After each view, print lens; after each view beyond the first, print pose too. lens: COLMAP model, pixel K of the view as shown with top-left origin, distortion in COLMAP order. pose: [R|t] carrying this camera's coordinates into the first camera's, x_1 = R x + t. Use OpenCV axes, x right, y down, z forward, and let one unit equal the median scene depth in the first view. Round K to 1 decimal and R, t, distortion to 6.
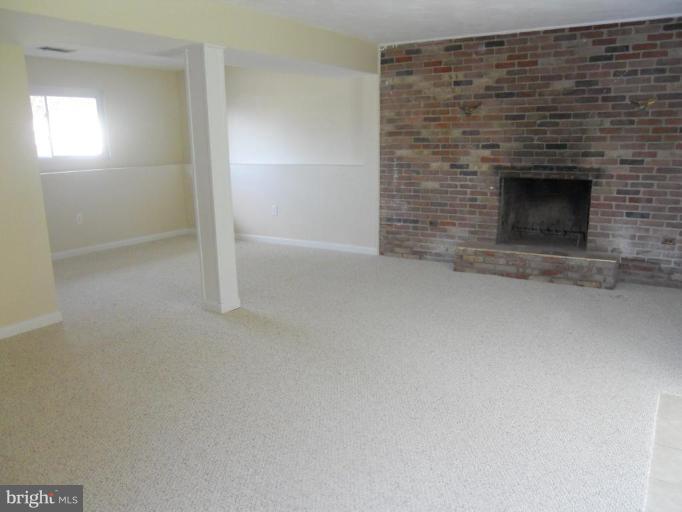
lens RADIAL K [[571.5, 0, 342.3], [0, 571.5, 259.4], [0, 0, 1]] dist [-0.038694, 0.023477]
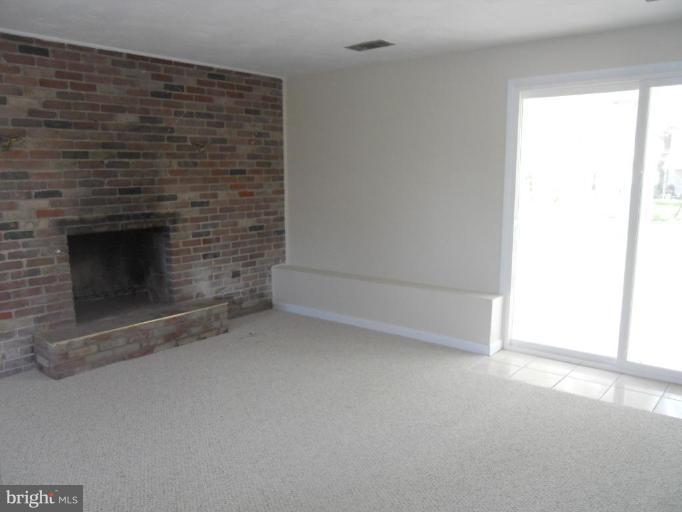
lens RADIAL K [[571.5, 0, 313.0], [0, 571.5, 263.2], [0, 0, 1]] dist [-0.038694, 0.023477]
pose [[0.141241, -0.143635, 0.979500, -0.423494], [0.216716, 0.969906, 0.110979, -0.130029], [-0.965963, 0.196598, 0.168119, 0.617778]]
